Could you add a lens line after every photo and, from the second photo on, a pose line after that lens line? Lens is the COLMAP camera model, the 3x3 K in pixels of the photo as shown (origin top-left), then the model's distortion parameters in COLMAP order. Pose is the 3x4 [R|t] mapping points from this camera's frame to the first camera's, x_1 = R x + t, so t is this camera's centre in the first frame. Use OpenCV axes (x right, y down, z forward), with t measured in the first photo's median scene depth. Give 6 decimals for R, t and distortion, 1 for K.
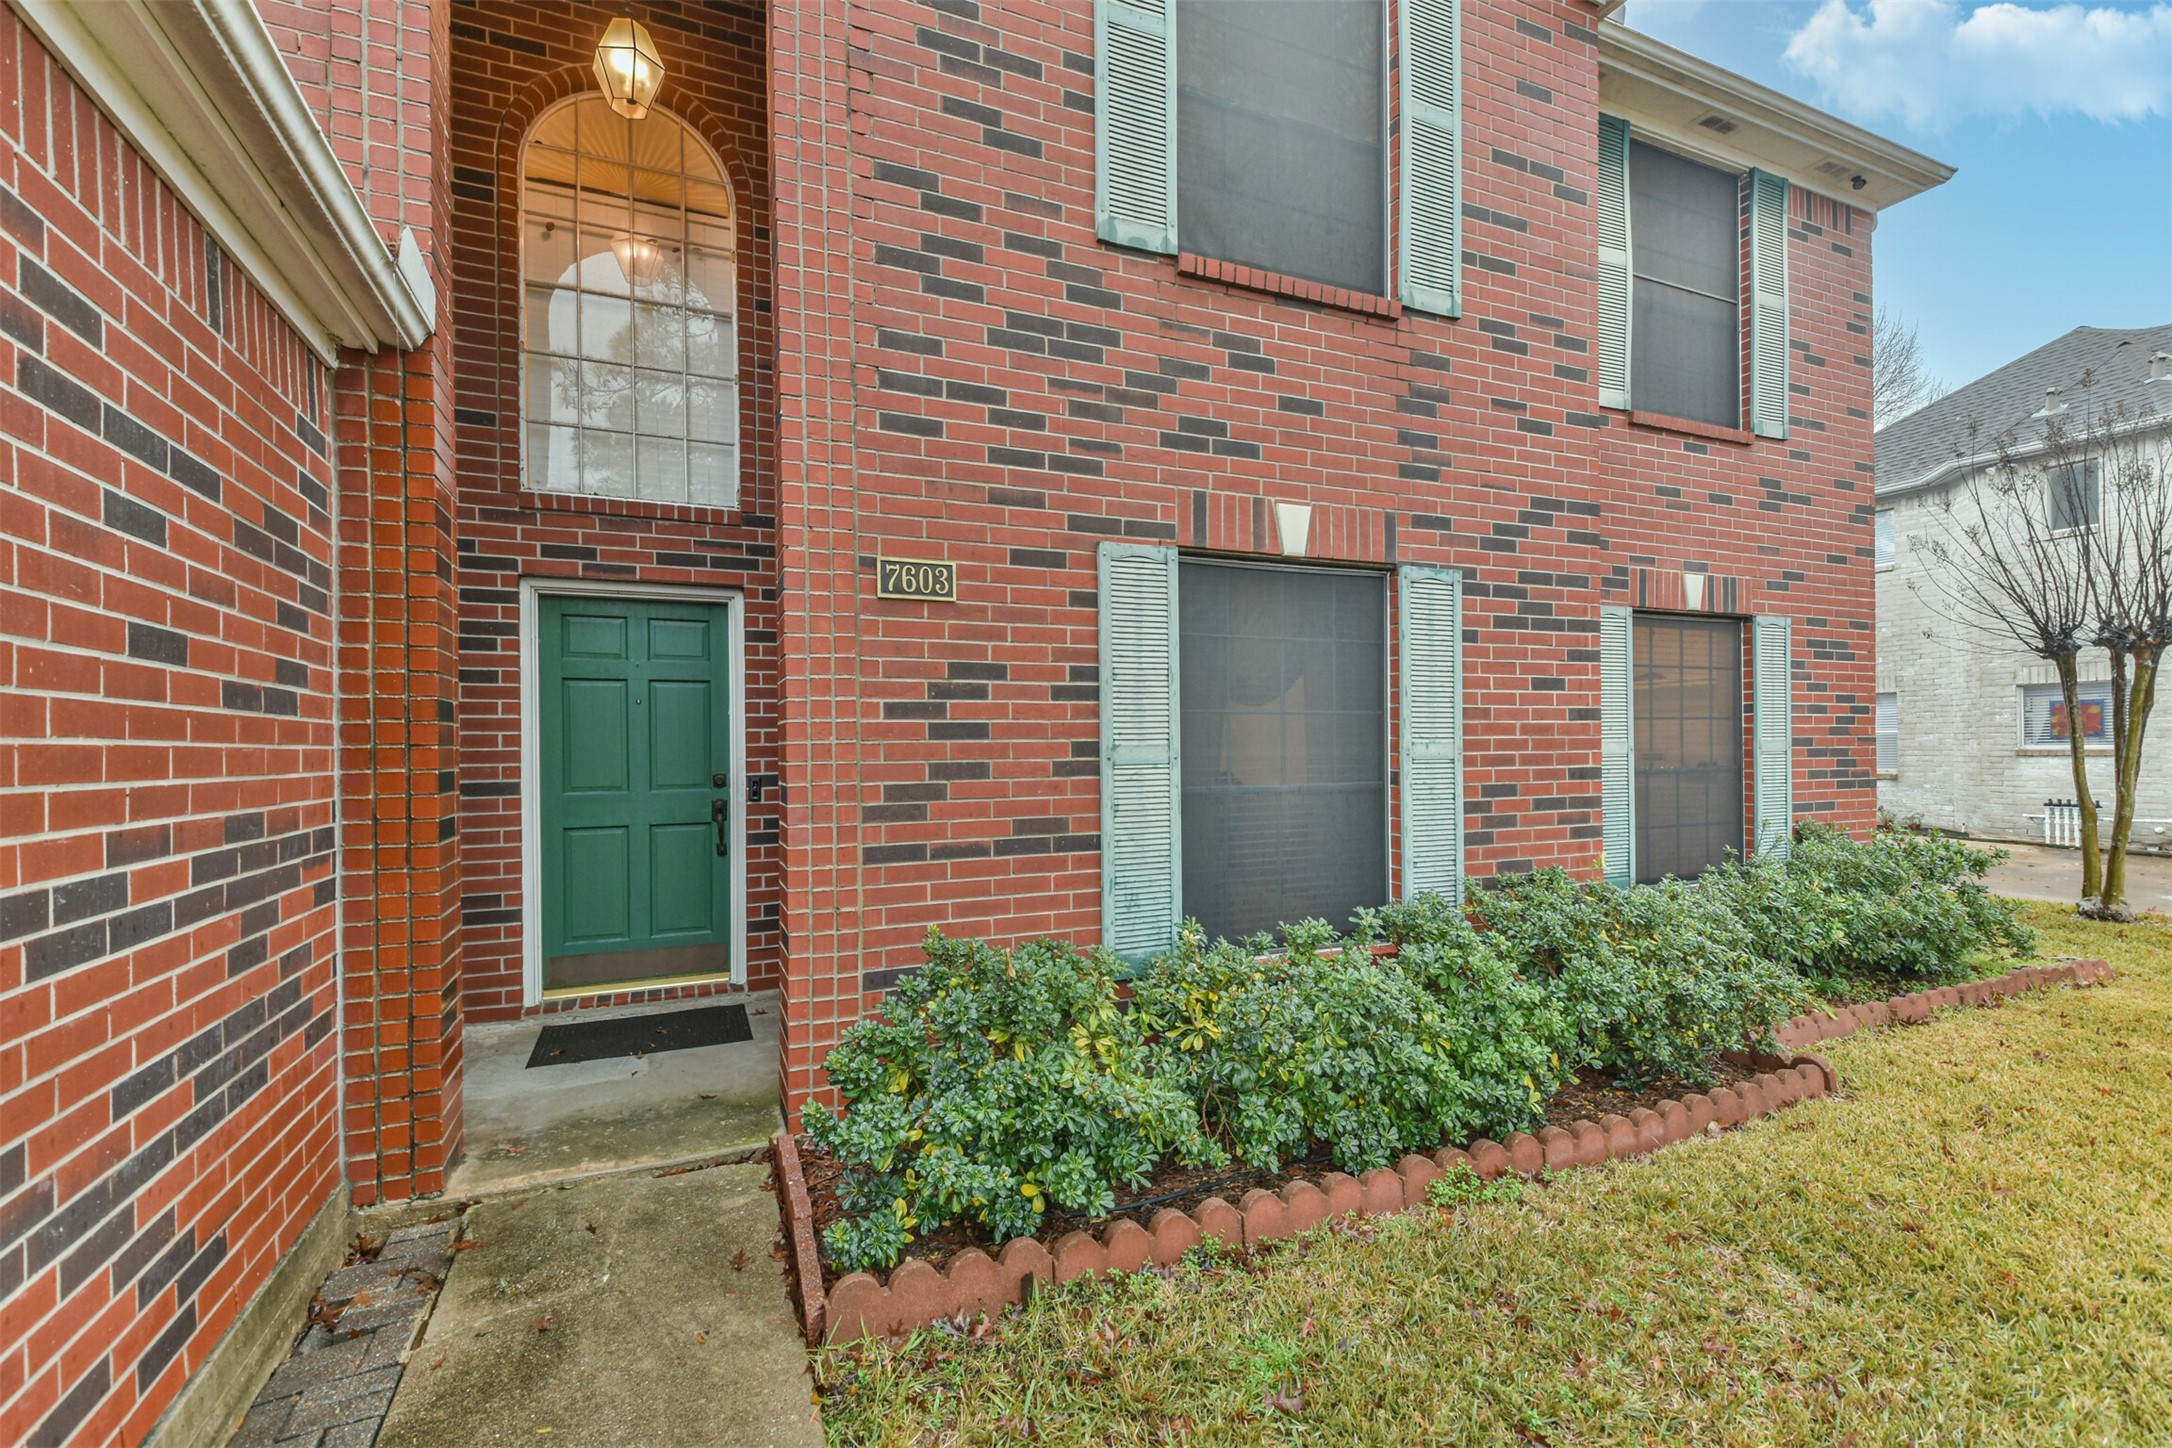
lens RADIAL K [[956.7, 0, 1085.2], [0, 956.7, 752.4], [0, 0, 1]] dist [0.012521, -0.002273]
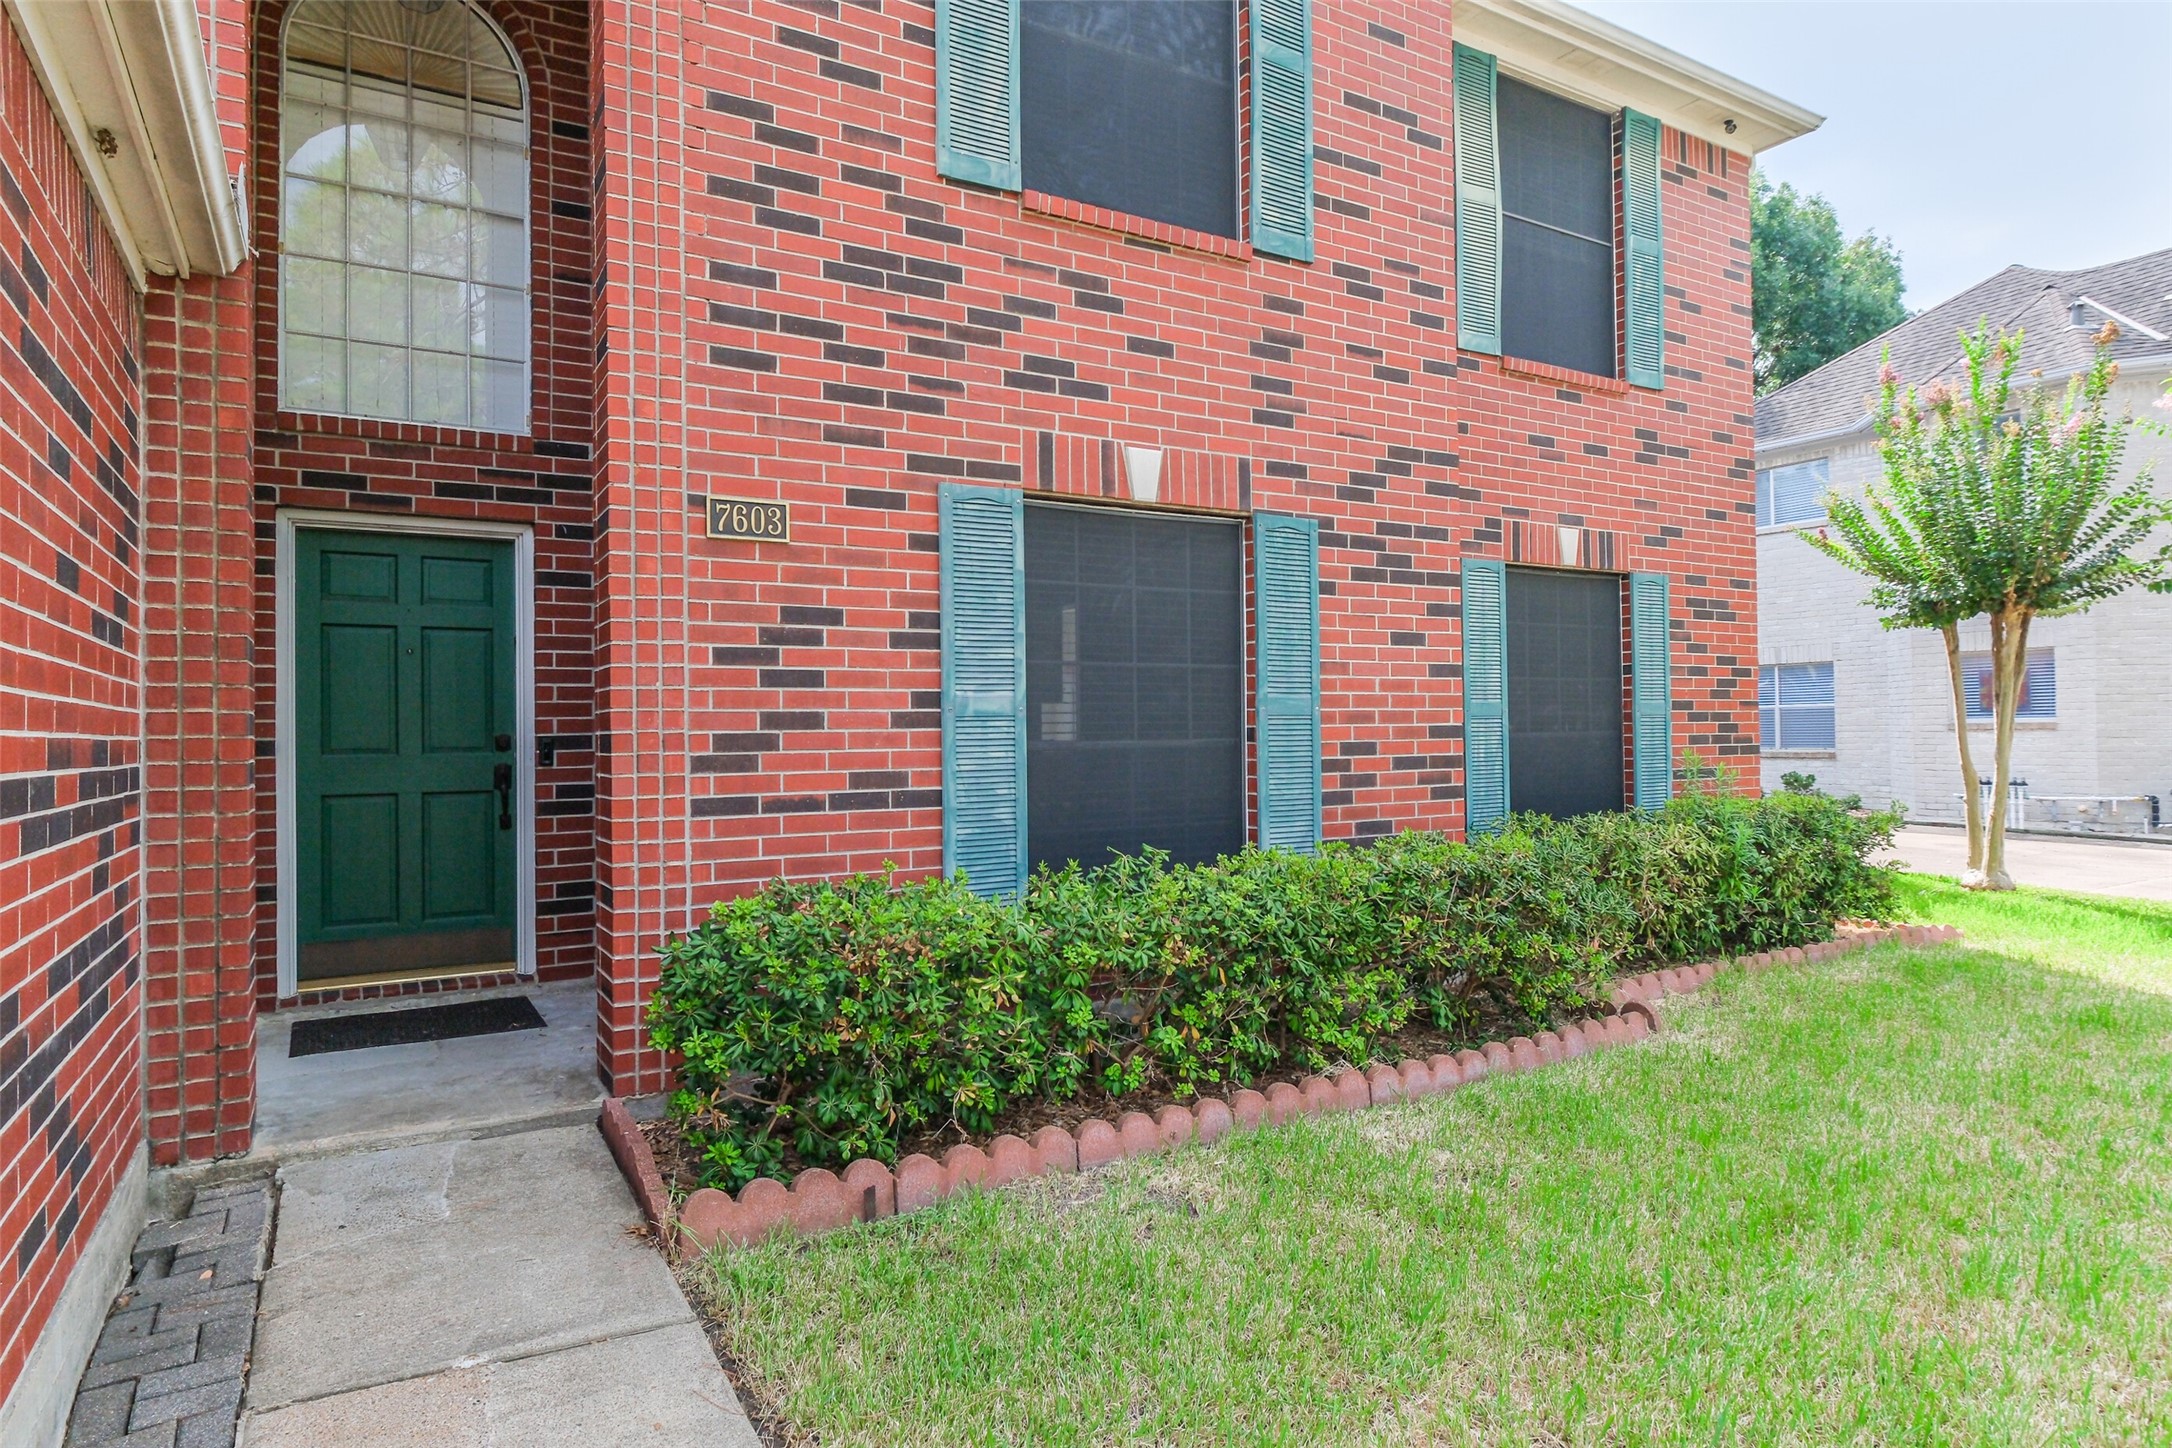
lens RADIAL K [[1228.2, 0, 1072.3], [0, 1228.2, 713.3], [0, 0, 1]] dist [0.002322, 0.001318]
pose [[0.992723, -0.000166, 0.120417, -0.002099], [0.002693, 0.999779, -0.020827, 0.031492], [-0.120387, 0.020999, 0.992505, -0.202829]]
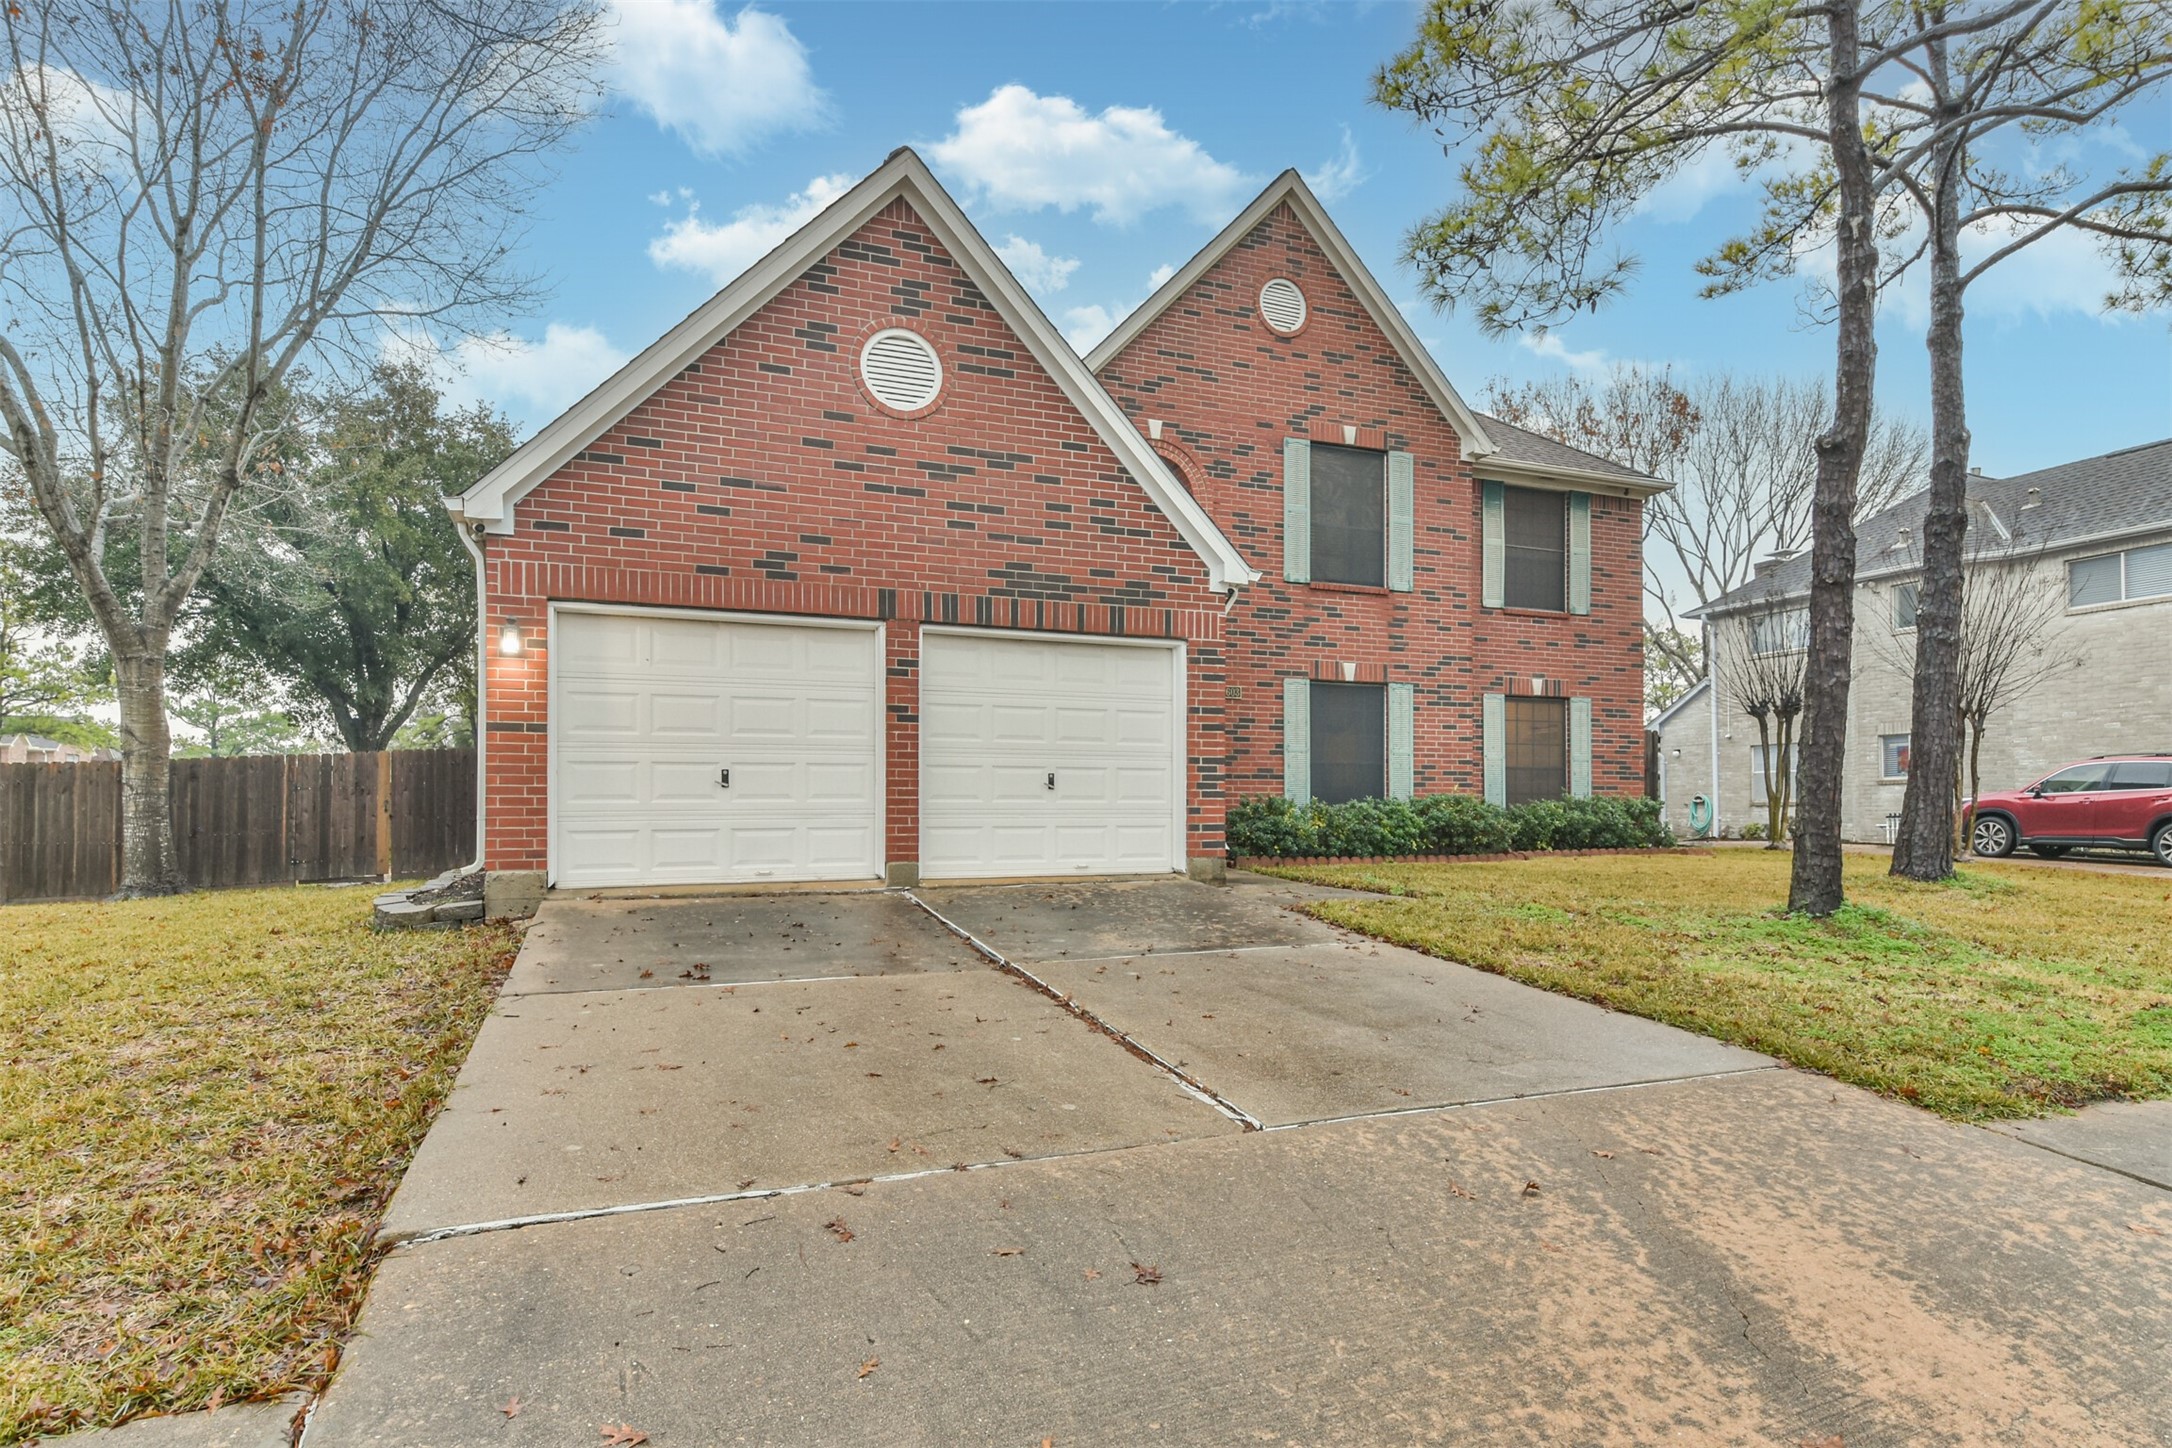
lens RADIAL K [[1218.5, 0, 1142.0], [0, 1218.5, 798.9], [0, 0, 1]] dist [0.019662, -0.003049]
pose [[0.999972, 0.007448, -0.000815, -0.377848], [-0.007463, 0.999767, -0.020274, 0.215439], [0.000664, 0.020279, 0.999794, -2.516518]]
